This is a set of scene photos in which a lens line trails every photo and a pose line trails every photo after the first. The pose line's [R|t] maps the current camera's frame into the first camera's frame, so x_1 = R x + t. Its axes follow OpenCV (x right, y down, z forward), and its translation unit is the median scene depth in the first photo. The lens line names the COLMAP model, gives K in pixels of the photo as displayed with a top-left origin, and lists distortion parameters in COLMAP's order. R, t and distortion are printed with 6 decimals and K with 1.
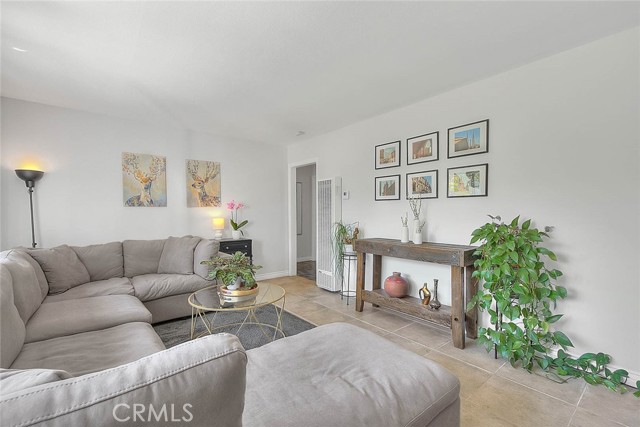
lens RADIAL K [[279.2, 0, 314.8], [0, 279.2, 223.7], [0, 0, 1]] dist [-0.000215, -0.000281]
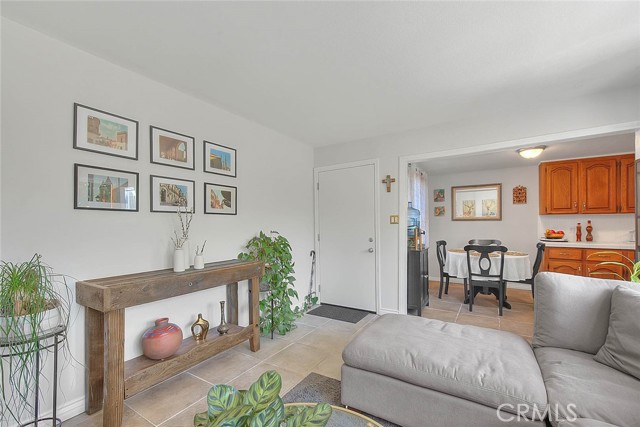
lens RADIAL K [[266.0, 0, 318.3], [0, 266.0, 226.8], [0, 0, 1]] dist [-0.001976, -0.000531]
pose [[-0.331556, -0.003587, 0.943429, -0.420237], [0.046395, 0.998721, 0.020102, -0.043185], [-0.942294, 0.050435, -0.330965, 0.812411]]
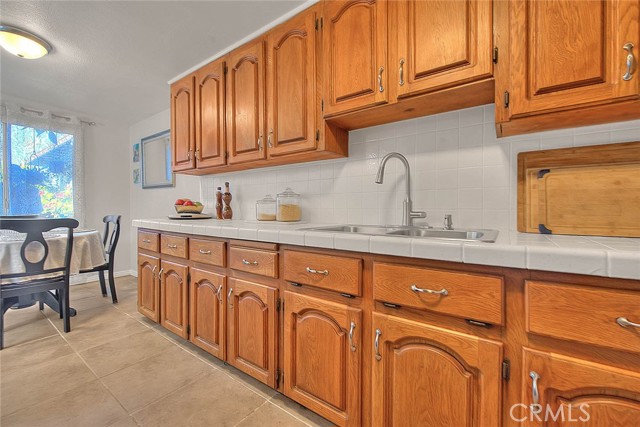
lens RADIAL K [[256.1, 0, 317.9], [0, 256.1, 214.6], [0, 0, 1]] dist [-0.001954, -0.000462]
pose [[-0.282663, -0.019283, 0.959025, -0.383020], [0.034706, 0.998938, 0.030315, 0.089043], [-0.958591, 0.041853, -0.281694, -0.895568]]
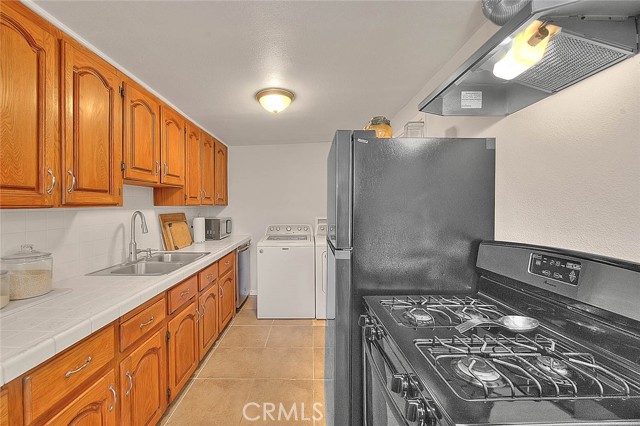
lens RADIAL K [[264.6, 0, 311.6], [0, 264.6, 205.7], [0, 0, 1]] dist [-0.001884, -0.000685]
pose [[-0.625773, 0.004809, -0.779990, 0.228723], [-0.023437, 0.999414, 0.024965, -0.033705], [0.779653, 0.033903, -0.625294, -0.421060]]
